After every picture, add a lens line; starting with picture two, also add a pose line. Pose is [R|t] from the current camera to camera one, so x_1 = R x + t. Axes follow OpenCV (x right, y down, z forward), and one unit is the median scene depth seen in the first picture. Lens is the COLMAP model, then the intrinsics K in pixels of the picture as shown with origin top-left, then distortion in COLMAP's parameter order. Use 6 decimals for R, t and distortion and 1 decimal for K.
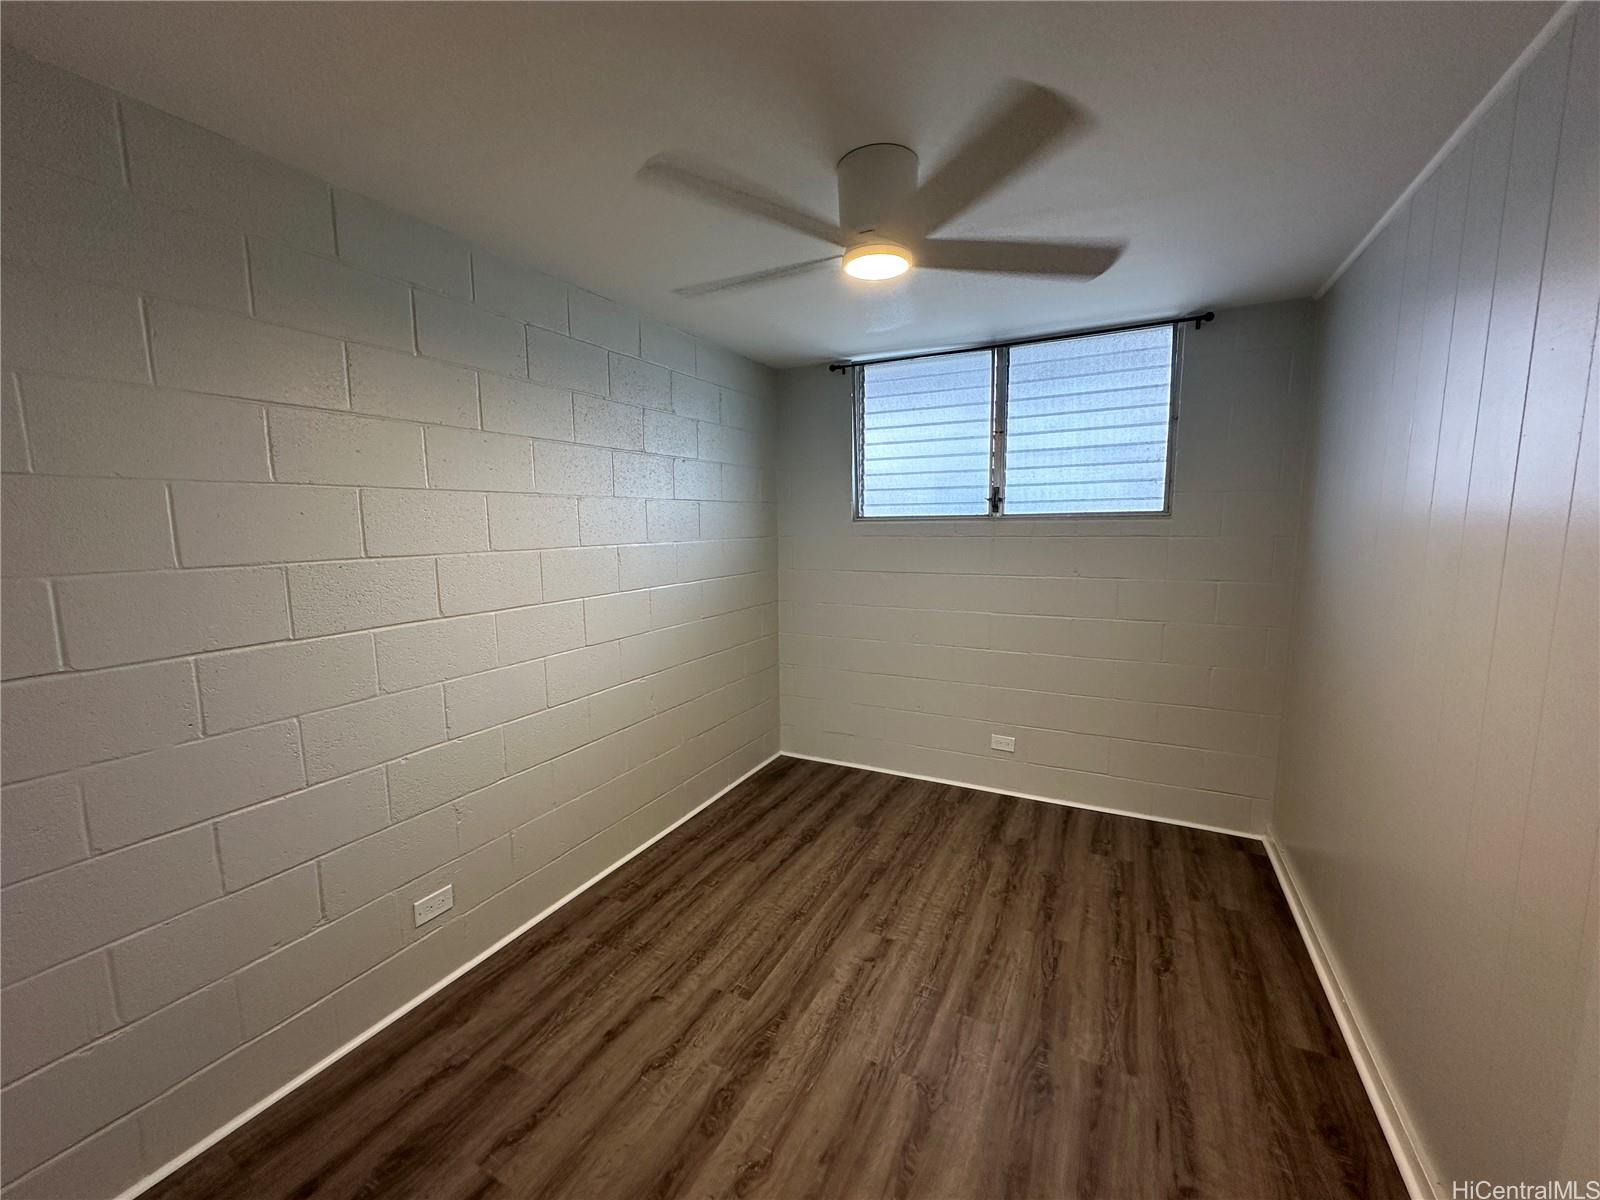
lens RADIAL K [[632.0, 0, 790.8], [0, 632.0, 599.3], [0, 0, 1]] dist [0.000237, 0.000030]
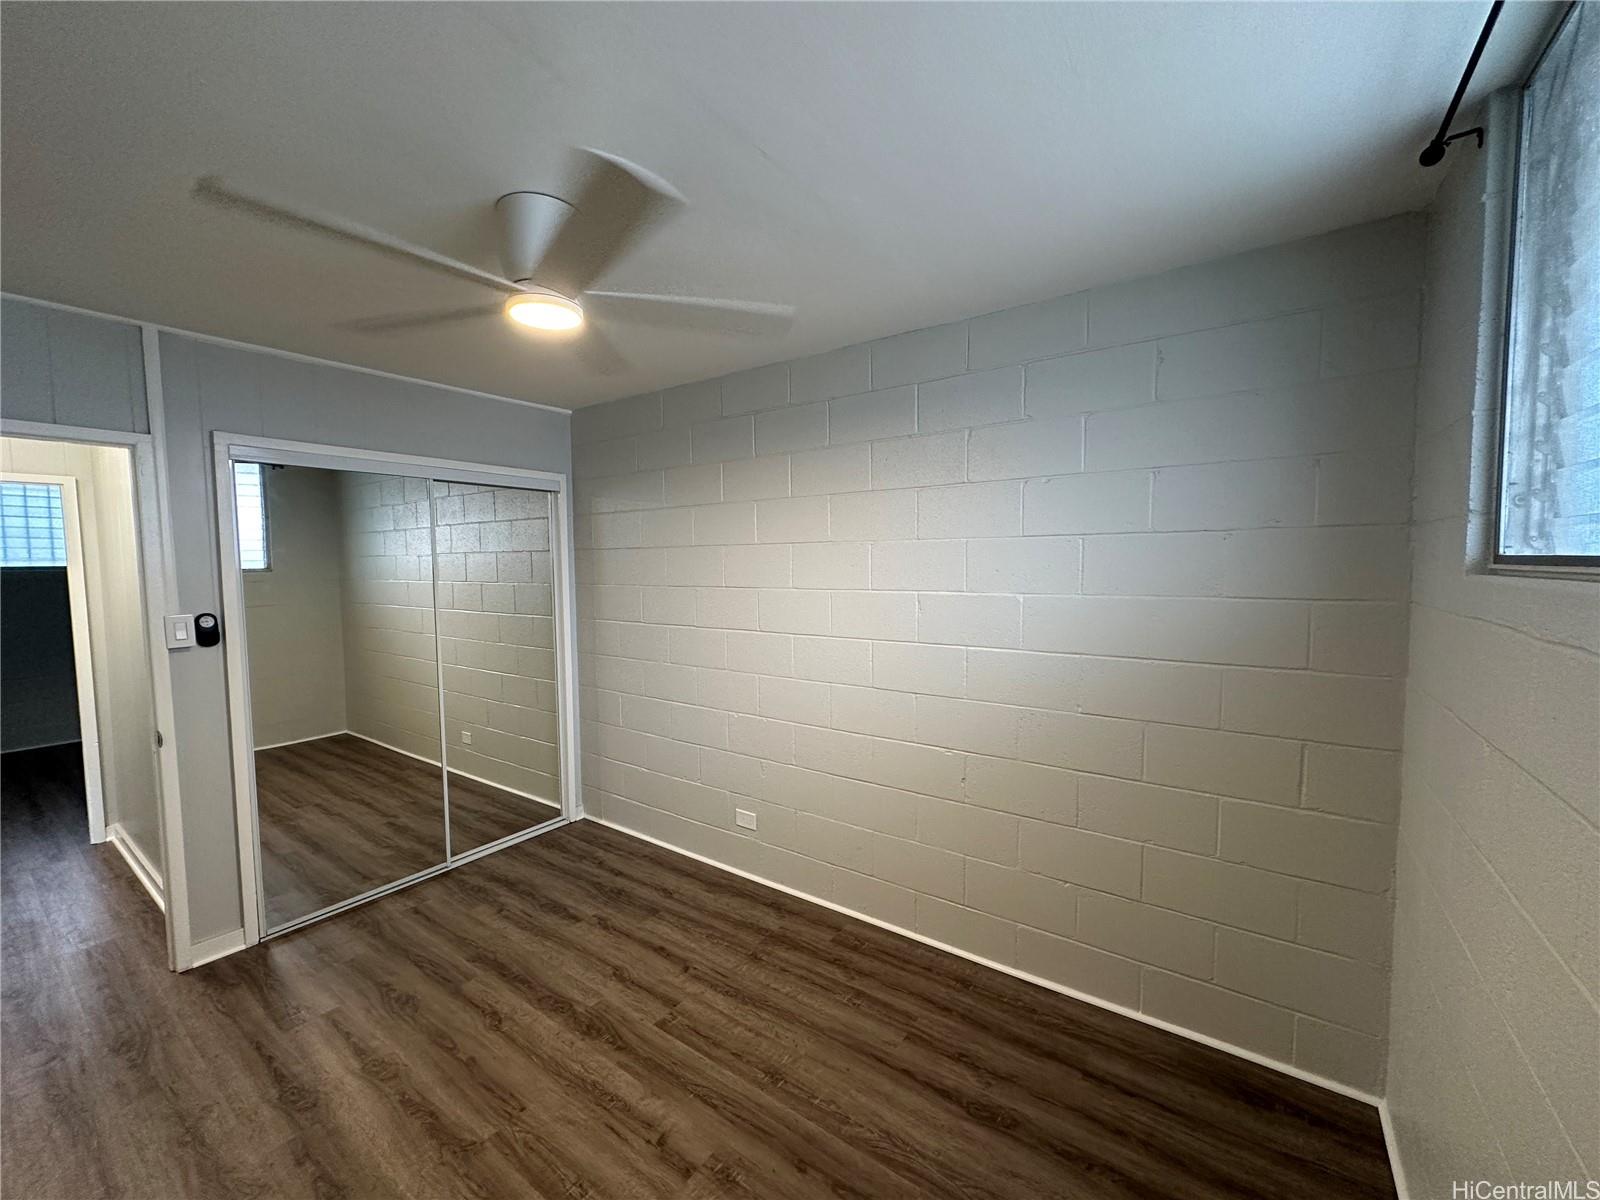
lens RADIAL K [[631.7, 0, 807.4], [0, 631.7, 604.2], [0, 0, 1]] dist [-0.000027, -0.000113]
pose [[-0.127219, 0.079988, -0.988644, 0.901190], [-0.108965, 0.989583, 0.094086, -0.188342], [0.985871, 0.119697, -0.117178, 1.316557]]
